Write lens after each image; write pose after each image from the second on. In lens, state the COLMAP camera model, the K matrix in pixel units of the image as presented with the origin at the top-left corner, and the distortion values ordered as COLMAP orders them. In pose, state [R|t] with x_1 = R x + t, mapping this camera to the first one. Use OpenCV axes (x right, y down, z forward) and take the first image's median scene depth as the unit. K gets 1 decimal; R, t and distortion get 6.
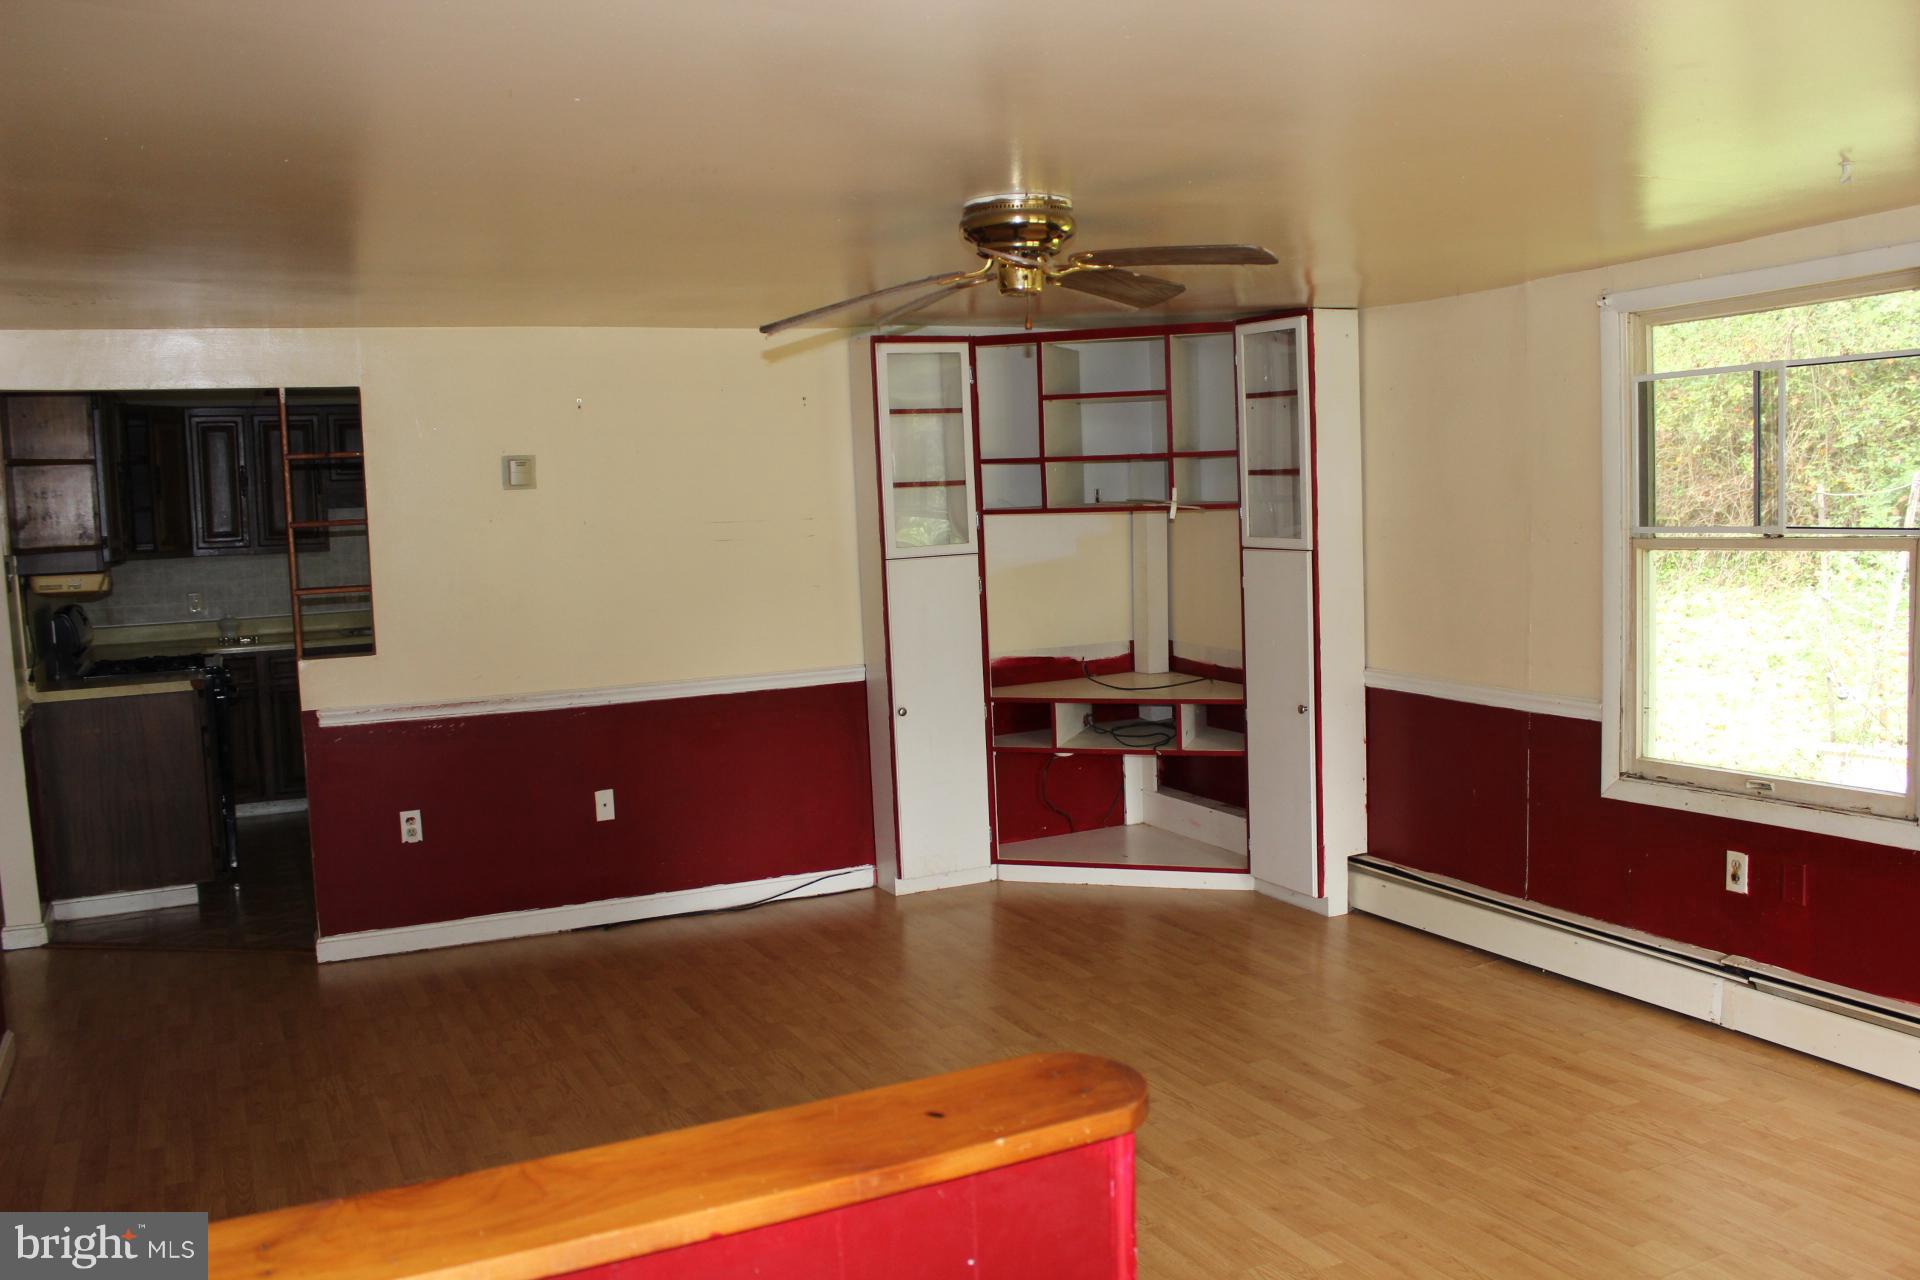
lens RADIAL K [[1609.2, 0, 967.5], [0, 1609.2, 644.5], [0, 0, 1]] dist [-0.113613, 0.040894]
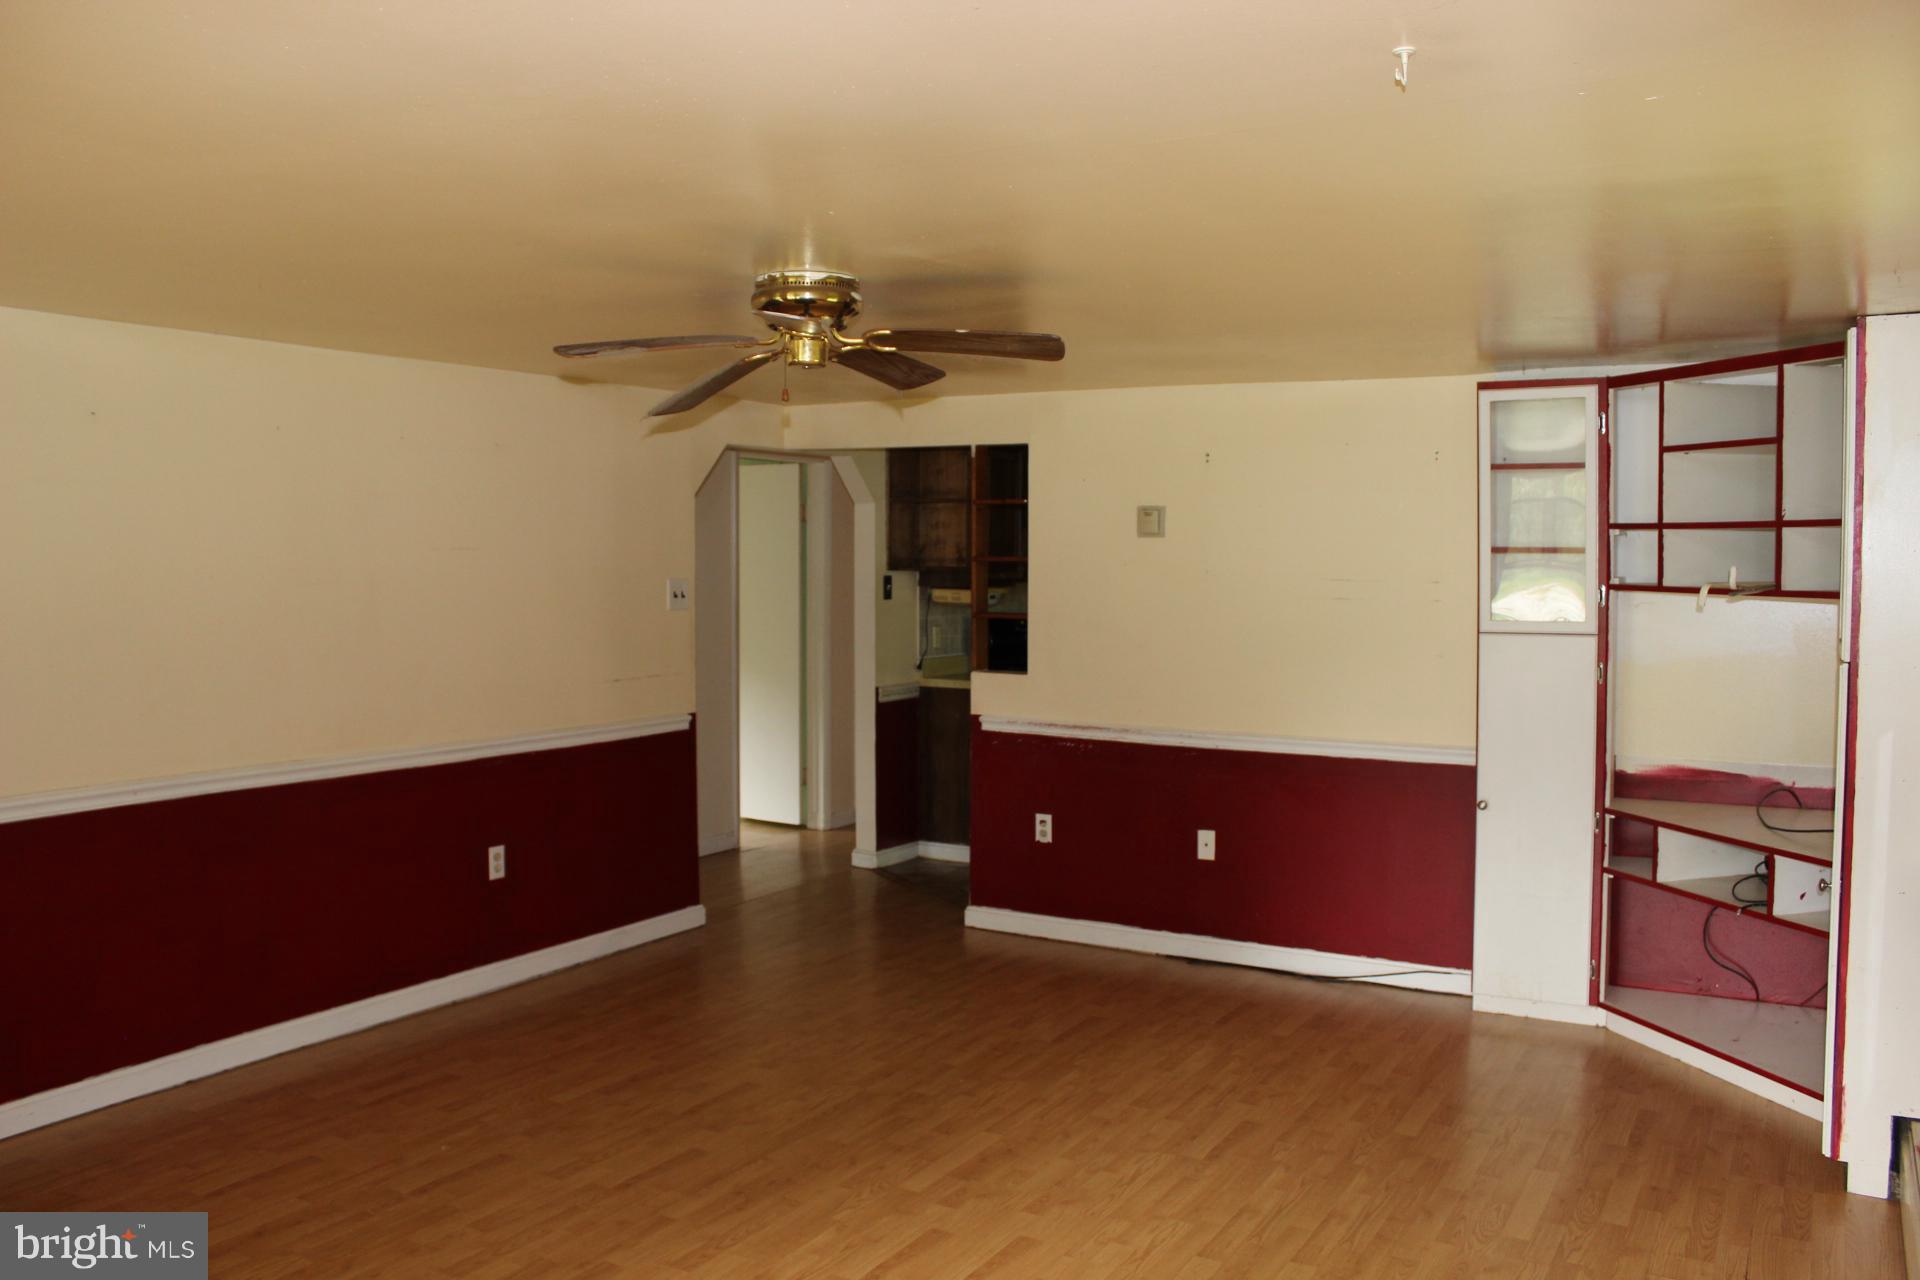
lens RADIAL K [[1609.2, 0, 964.7], [0, 1609.2, 649.4], [0, 0, 1]] dist [-0.113613, 0.040894]
pose [[0.560385, 0.089508, -0.823381, 0.546243], [-0.106425, 0.993684, 0.035589, -0.047014], [0.821366, 0.067685, 0.566371, 0.284532]]
